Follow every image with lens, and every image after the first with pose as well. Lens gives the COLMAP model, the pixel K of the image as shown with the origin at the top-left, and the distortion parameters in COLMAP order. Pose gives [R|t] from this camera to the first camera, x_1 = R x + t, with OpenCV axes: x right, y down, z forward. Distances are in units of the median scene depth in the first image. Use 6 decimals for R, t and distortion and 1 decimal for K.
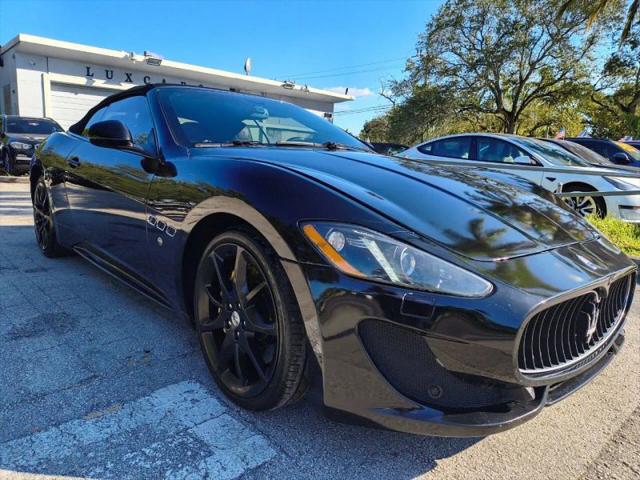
lens RADIAL K [[465.1, 0, 324.5], [0, 465.1, 241.1], [0, 0, 1]] dist [0.042900, -0.055052]
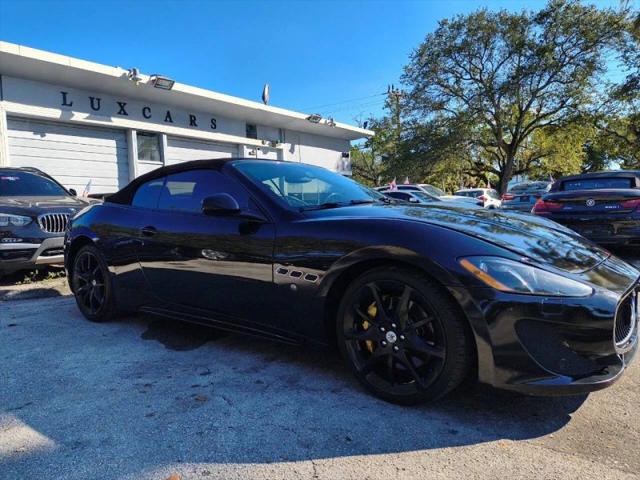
lens RADIAL K [[465.1, 0, 315.3], [0, 465.1, 244.0], [0, 0, 1]] dist [0.042900, -0.055052]
pose [[0.981464, -0.083964, 0.172274, -0.297942], [0.100241, 0.991059, -0.088052, -0.073932], [-0.163340, 0.103689, 0.981106, 0.336749]]
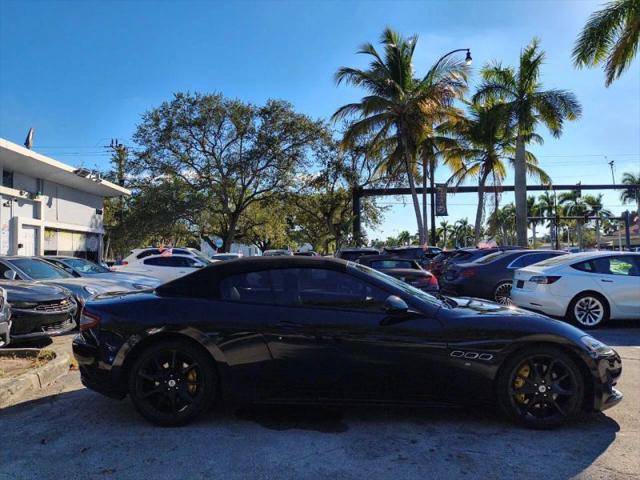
lens RADIAL K [[465.1, 0, 310.9], [0, 465.1, 243.2], [0, 0, 1]] dist [0.042900, -0.055052]
pose [[0.669674, -0.019501, 0.742399, -0.493010], [0.157652, 0.980605, -0.116450, -0.116285], [-0.725729, 0.195024, 0.659760, 0.386287]]
